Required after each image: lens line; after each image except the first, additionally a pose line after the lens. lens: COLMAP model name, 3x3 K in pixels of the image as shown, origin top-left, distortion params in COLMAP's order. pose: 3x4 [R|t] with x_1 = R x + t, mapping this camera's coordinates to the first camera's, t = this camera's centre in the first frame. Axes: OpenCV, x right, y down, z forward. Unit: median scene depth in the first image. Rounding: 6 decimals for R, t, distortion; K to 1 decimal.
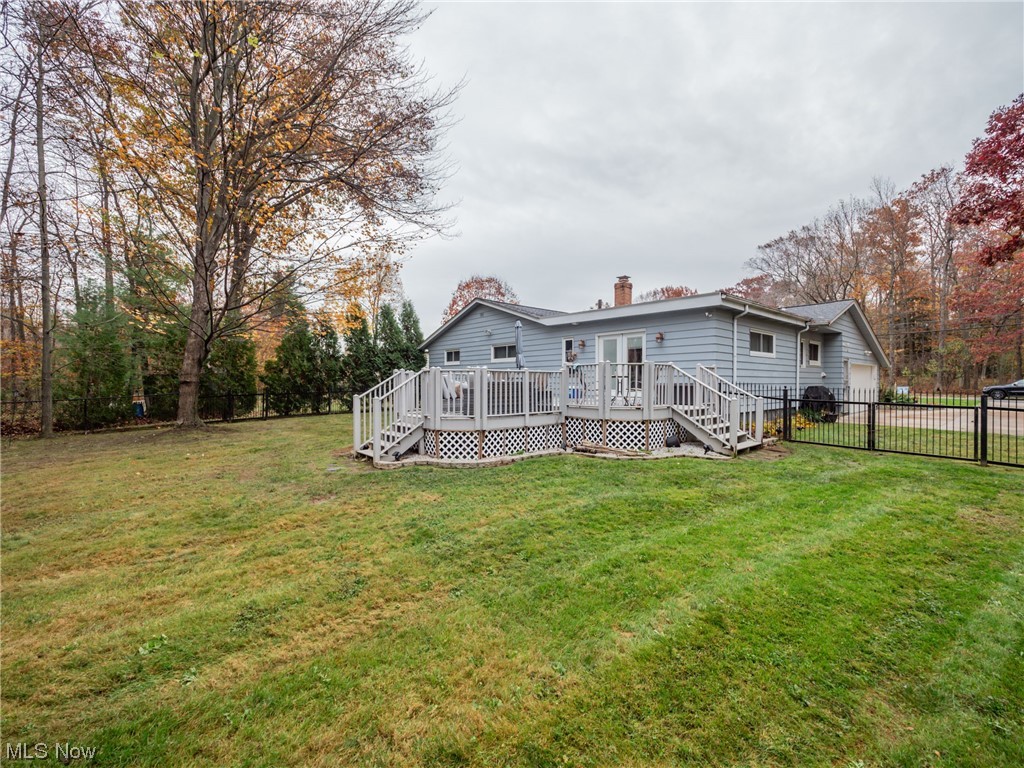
lens RADIAL K [[423.9, 0, 512.0], [0, 423.9, 384.0], [0, 0, 1]] dist [-0.000607, -0.000137]
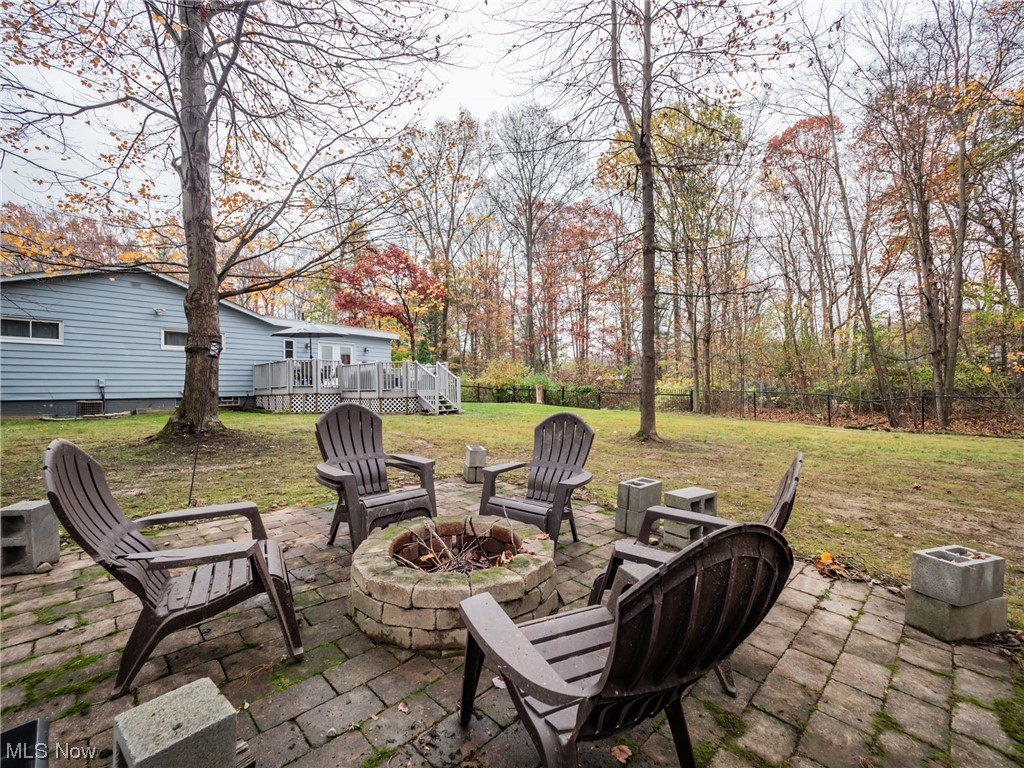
lens RADIAL K [[423.9, 0, 512.0], [0, 423.9, 384.0], [0, 0, 1]] dist [-0.000607, -0.000137]
pose [[-0.156341, 0.033682, 0.987129, -1.263867], [0.036616, 0.998929, -0.028285, 0.086344], [-0.987024, 0.031722, -0.157407, 0.603861]]
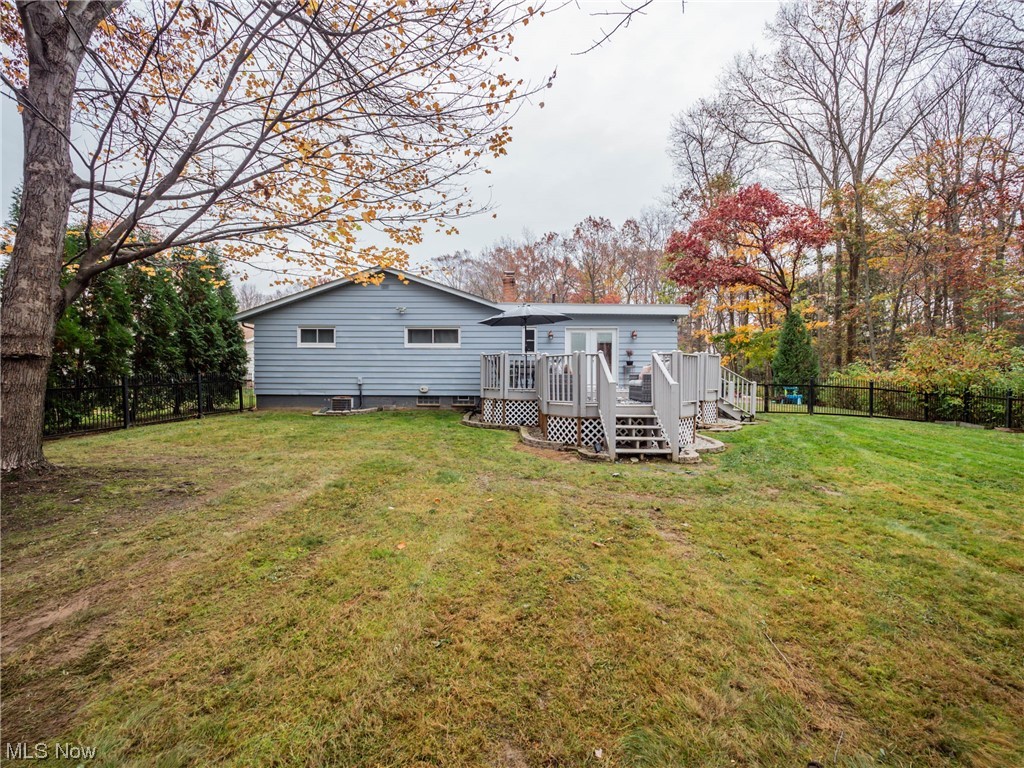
lens RADIAL K [[423.9, 0, 512.0], [0, 423.9, 384.0], [0, 0, 1]] dist [-0.000607, -0.000137]
pose [[0.686596, 0.010450, 0.726964, -0.684006], [-0.004067, 0.999936, -0.010534, 0.040390], [-0.727027, 0.004276, 0.686595, 0.363291]]
